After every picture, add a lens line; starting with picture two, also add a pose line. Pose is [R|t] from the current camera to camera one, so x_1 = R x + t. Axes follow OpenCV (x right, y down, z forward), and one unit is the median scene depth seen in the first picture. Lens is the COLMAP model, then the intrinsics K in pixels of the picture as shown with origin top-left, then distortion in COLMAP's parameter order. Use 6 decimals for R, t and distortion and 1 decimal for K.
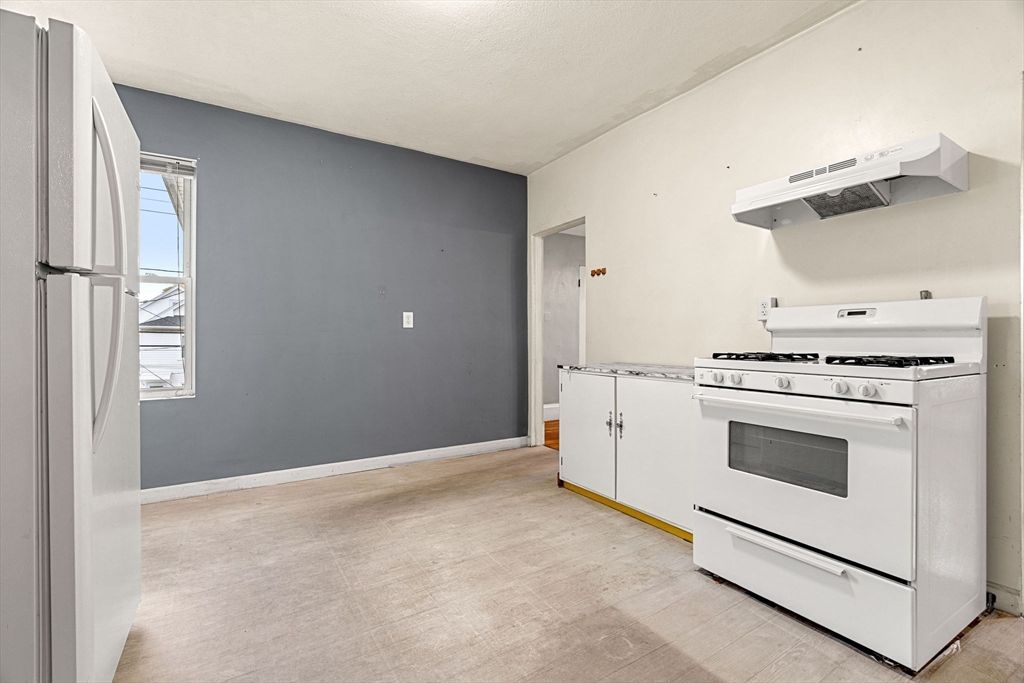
lens RADIAL K [[462.1, 0, 511.1], [0, 462.1, 337.8], [0, 0, 1]] dist [-0.007500, 0.000811]
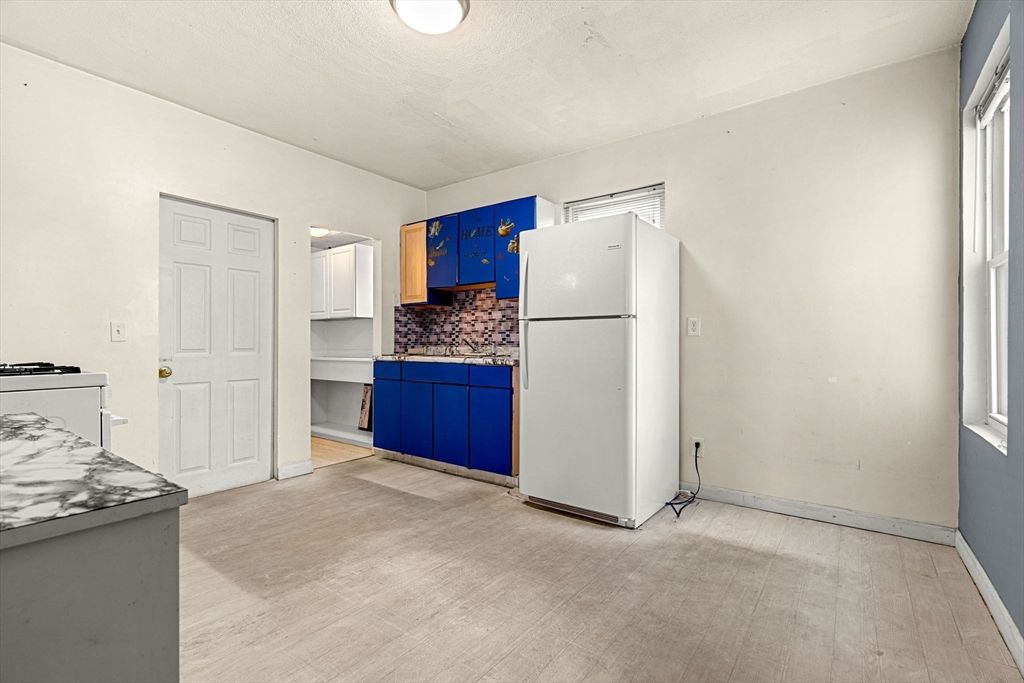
lens RADIAL K [[462.1, 0, 511.1], [0, 462.1, 337.8], [0, 0, 1]] dist [-0.007500, 0.000811]
pose [[-0.930003, -0.002325, -0.367546, 0.072302], [0.000888, 0.999963, -0.008573, -0.007123], [0.367552, -0.008300, -0.929966, 1.920805]]
